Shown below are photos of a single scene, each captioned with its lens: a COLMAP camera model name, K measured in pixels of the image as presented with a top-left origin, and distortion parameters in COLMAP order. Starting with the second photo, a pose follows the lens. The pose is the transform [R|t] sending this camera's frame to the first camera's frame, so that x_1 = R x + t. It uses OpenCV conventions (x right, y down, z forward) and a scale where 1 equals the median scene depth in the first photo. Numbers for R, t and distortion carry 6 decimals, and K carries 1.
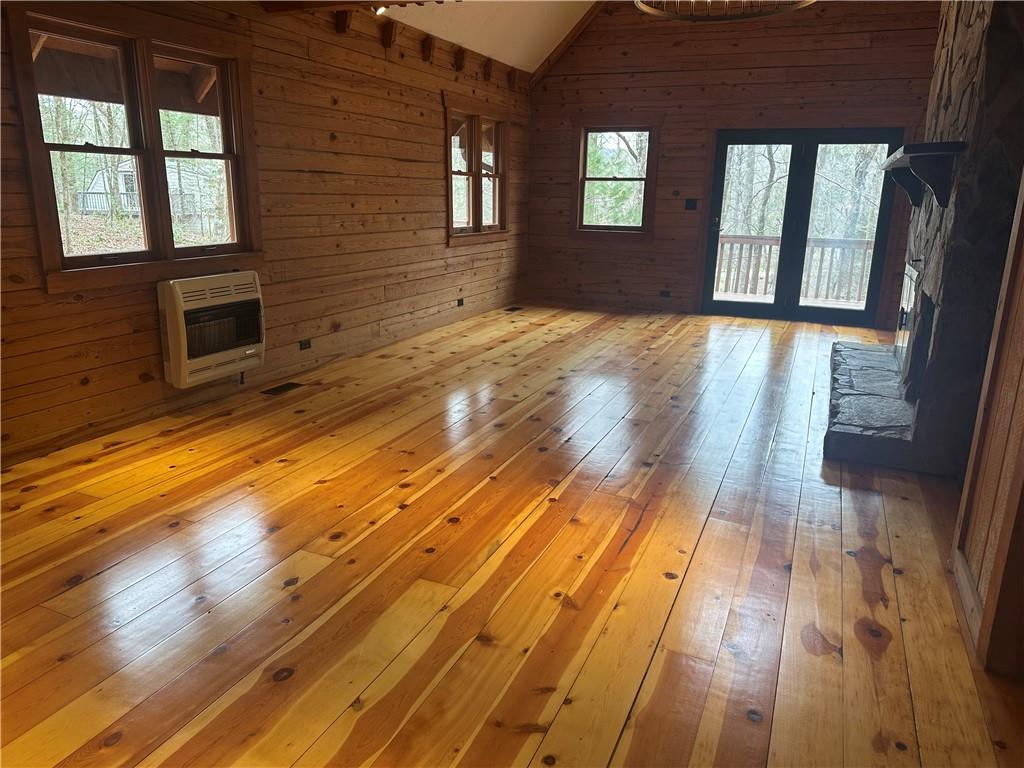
lens RADIAL K [[711.6, 0, 521.2], [0, 711.6, 391.2], [0, 0, 1]] dist [0.071741, -0.090487]
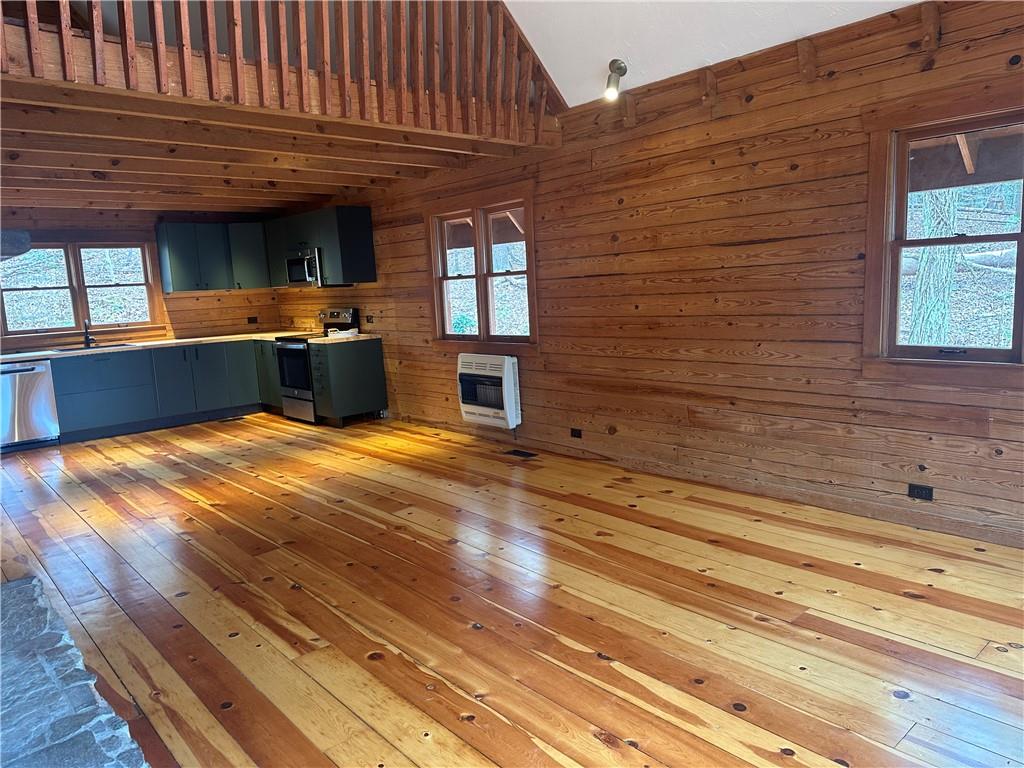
lens RADIAL K [[711.6, 0, 505.6], [0, 711.6, 379.5], [0, 0, 1]] dist [0.071741, -0.090487]
pose [[-0.439815, 0.125133, -0.889328, 0.803428], [-0.196785, 0.952754, 0.231376, -0.433550], [0.876264, 0.276769, -0.394412, 1.542827]]
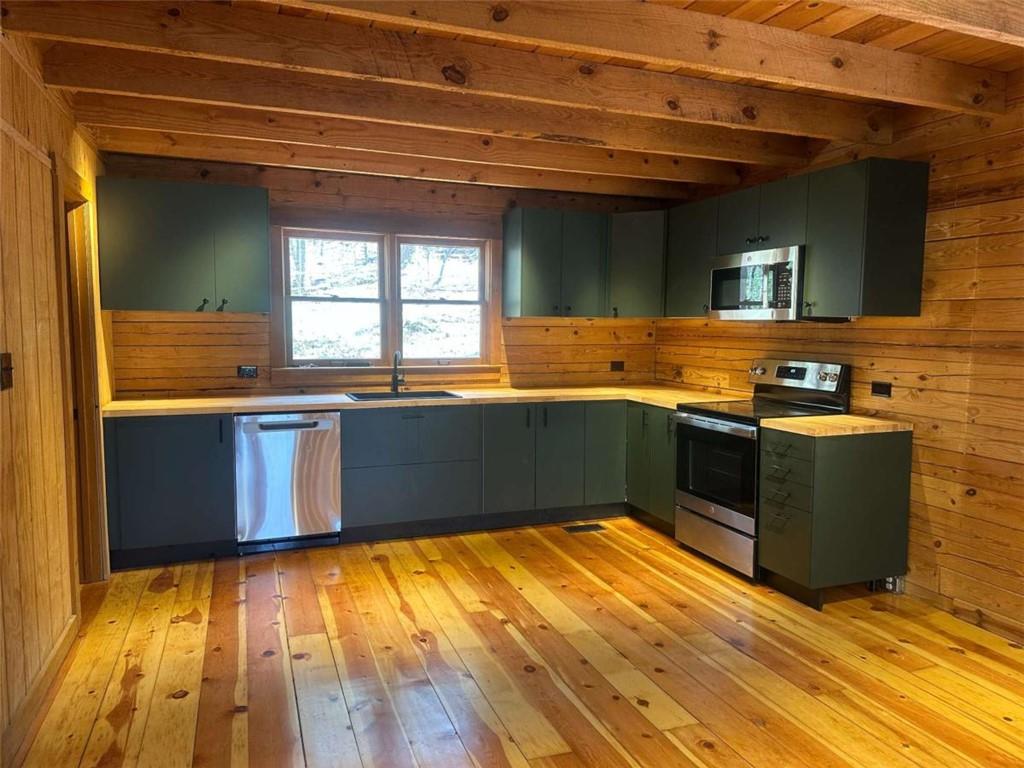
lens RADIAL K [[711.6, 0, 503.2], [0, 711.6, 393.2], [0, 0, 1]] dist [0.071741, -0.090487]
pose [[-0.735474, 0.039519, -0.676400, 0.319915], [-0.203780, 0.939175, 0.276450, -0.250294], [0.646183, 0.341159, -0.682685, 0.824171]]
